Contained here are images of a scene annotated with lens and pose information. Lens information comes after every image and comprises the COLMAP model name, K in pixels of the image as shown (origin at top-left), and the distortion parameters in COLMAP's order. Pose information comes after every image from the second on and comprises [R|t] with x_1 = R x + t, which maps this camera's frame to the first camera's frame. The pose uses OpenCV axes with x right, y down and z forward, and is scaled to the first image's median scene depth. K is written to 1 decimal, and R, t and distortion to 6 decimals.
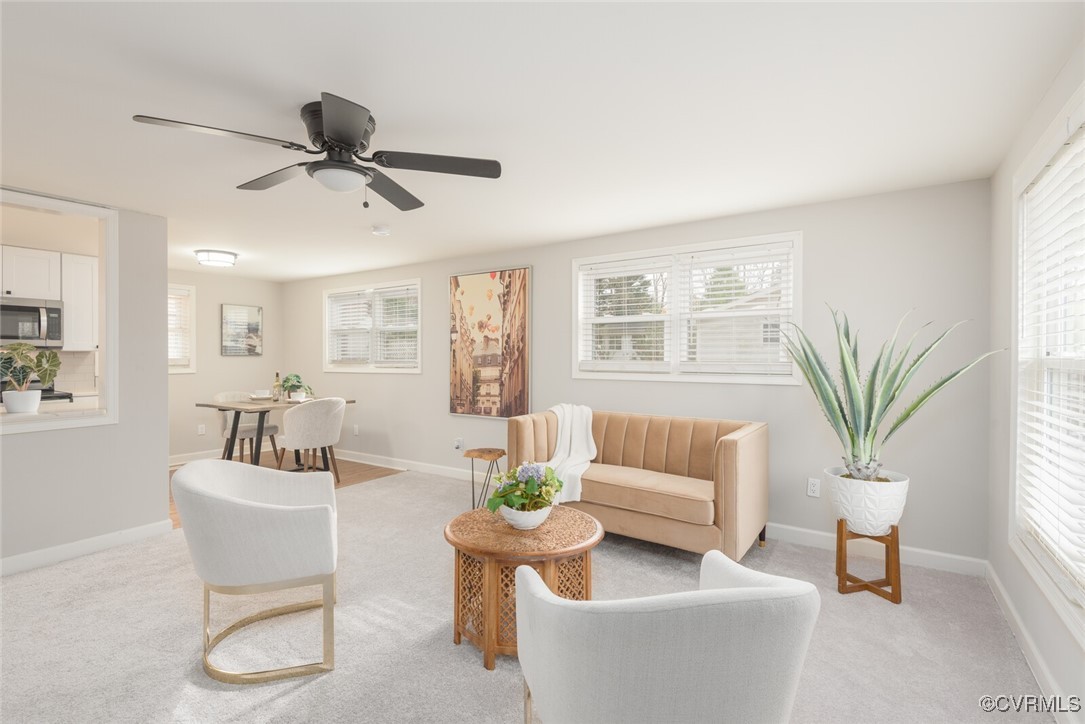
lens RADIAL K [[501.2, 0, 546.6], [0, 501.2, 361.5], [0, 0, 1]] dist [0.000675, -0.000601]
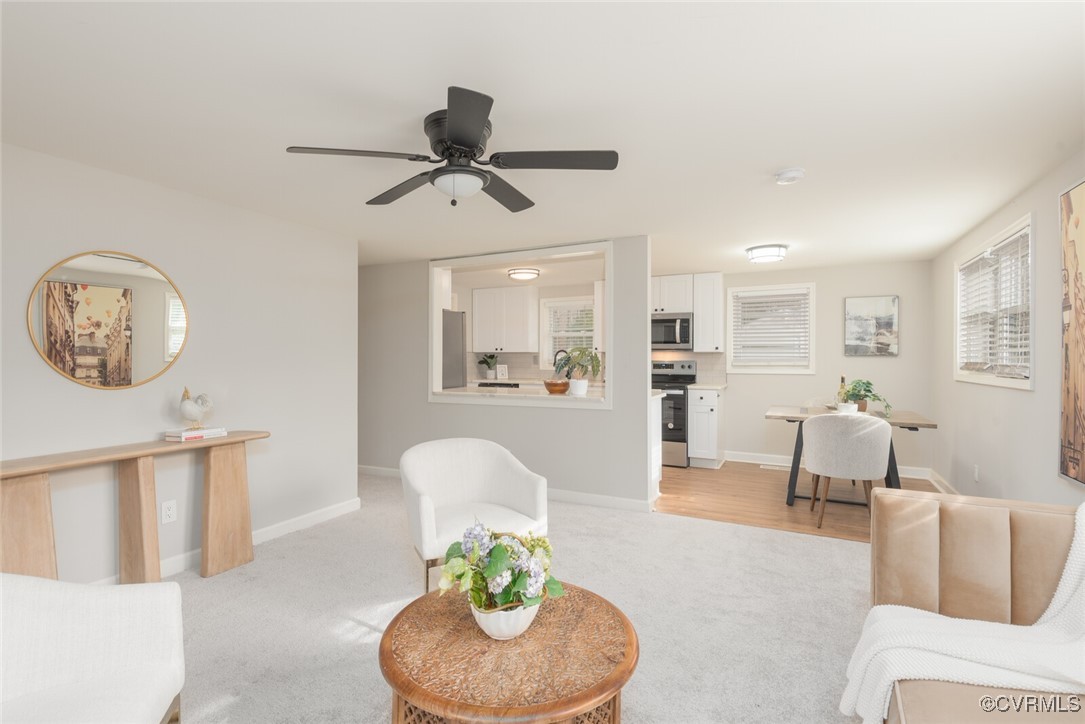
lens RADIAL K [[521.4, 0, 523.6], [0, 521.4, 356.2], [0, 0, 1]] dist [0.001865, -0.000159]
pose [[0.075134, 0.001316, -0.997173, 0.276248], [-0.011679, 0.999932, 0.000440, -0.006213], [0.997105, 0.011613, 0.075145, 0.435639]]
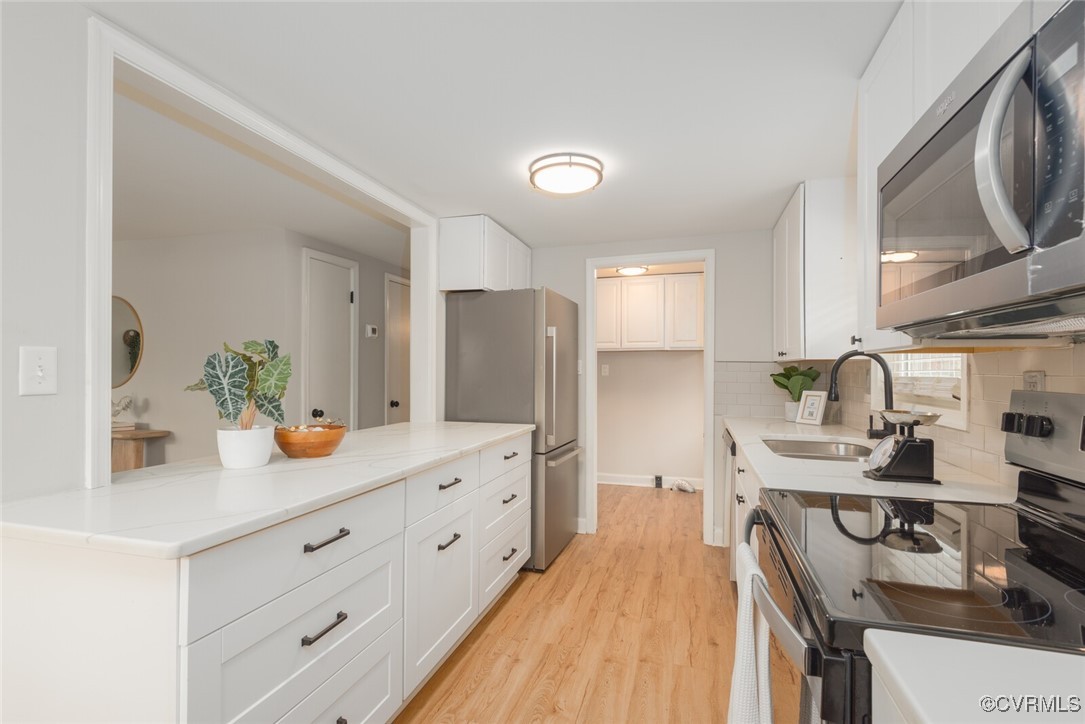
lens RADIAL K [[504.5, 0, 542.4], [0, 504.5, 369.9], [0, 0, 1]] dist [0.000941, -0.000101]
pose [[-0.963923, -0.001603, -0.266178, -0.724427], [-0.004690, 0.999929, 0.010962, -0.009859], [0.266141, 0.011815, -0.963862, 0.979405]]
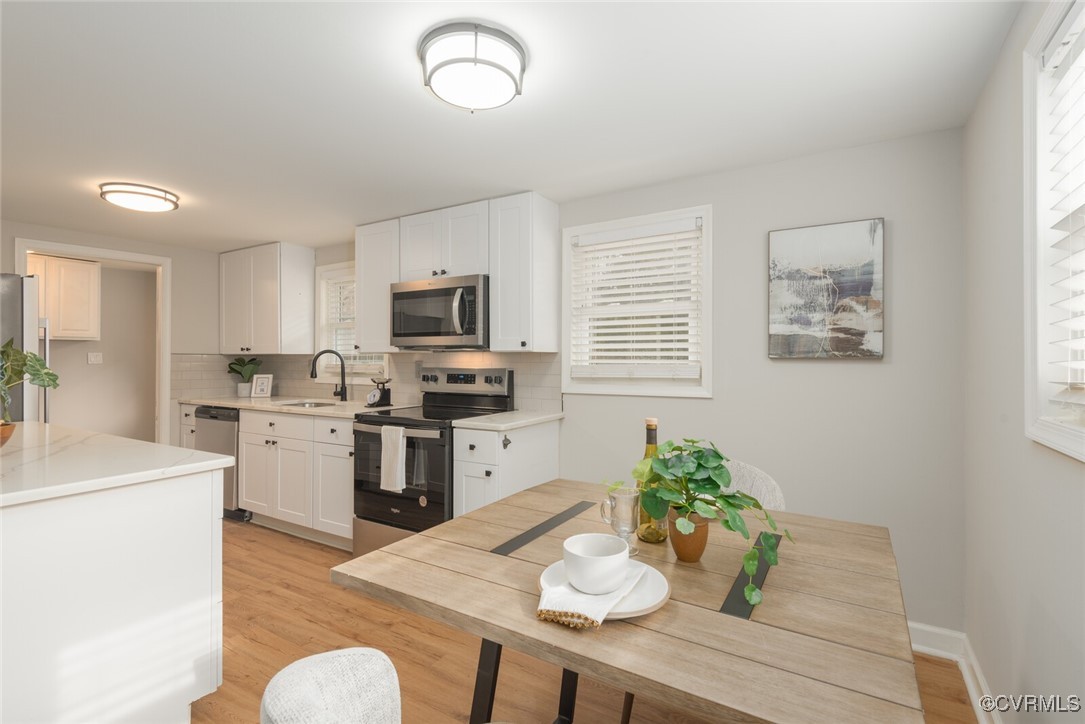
lens RADIAL K [[498.8, 0, 556.2], [0, 498.8, 356.0], [0, 0, 1]] dist [0.013785, -0.000424]
pose [[0.025259, -0.006323, -0.999661, -0.296989], [-0.010554, 0.999923, -0.006591, -0.012056], [0.999625, 0.010717, 0.025191, 0.979530]]
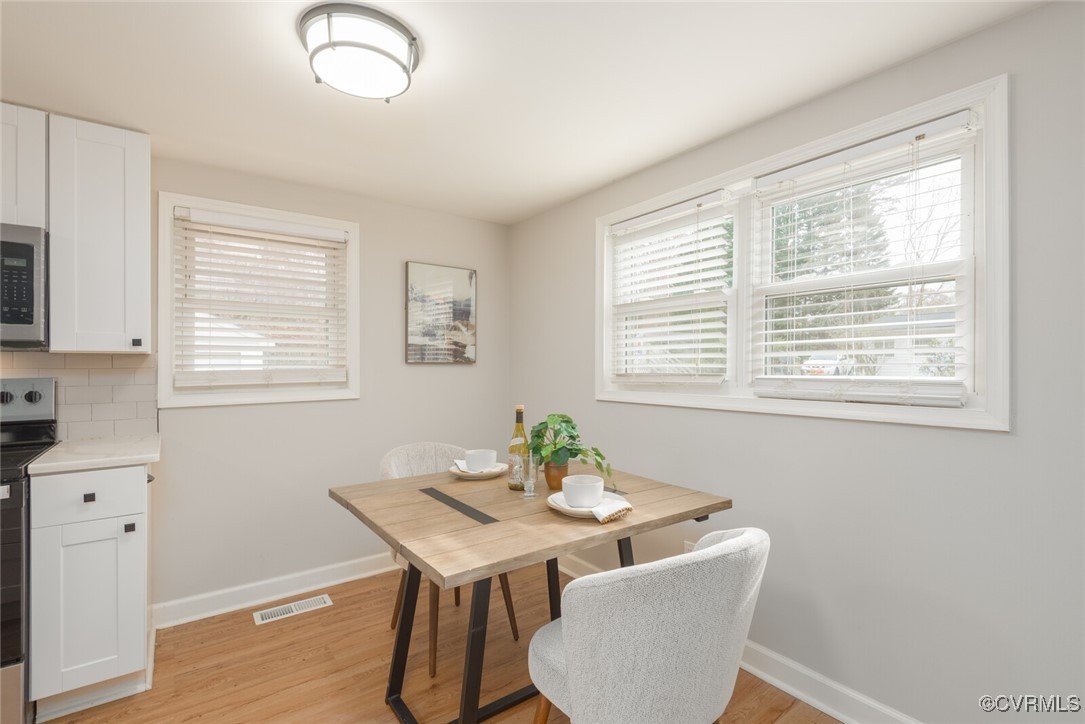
lens RADIAL K [[501.2, 0, 546.6], [0, 501.2, 361.5], [0, 0, 1]] dist [0.000675, -0.000601]
pose [[0.935942, -0.002897, -0.352144, -0.405983], [-0.002832, 0.999872, -0.015754, -0.007922], [0.352144, 0.015742, 0.935813, 0.693190]]
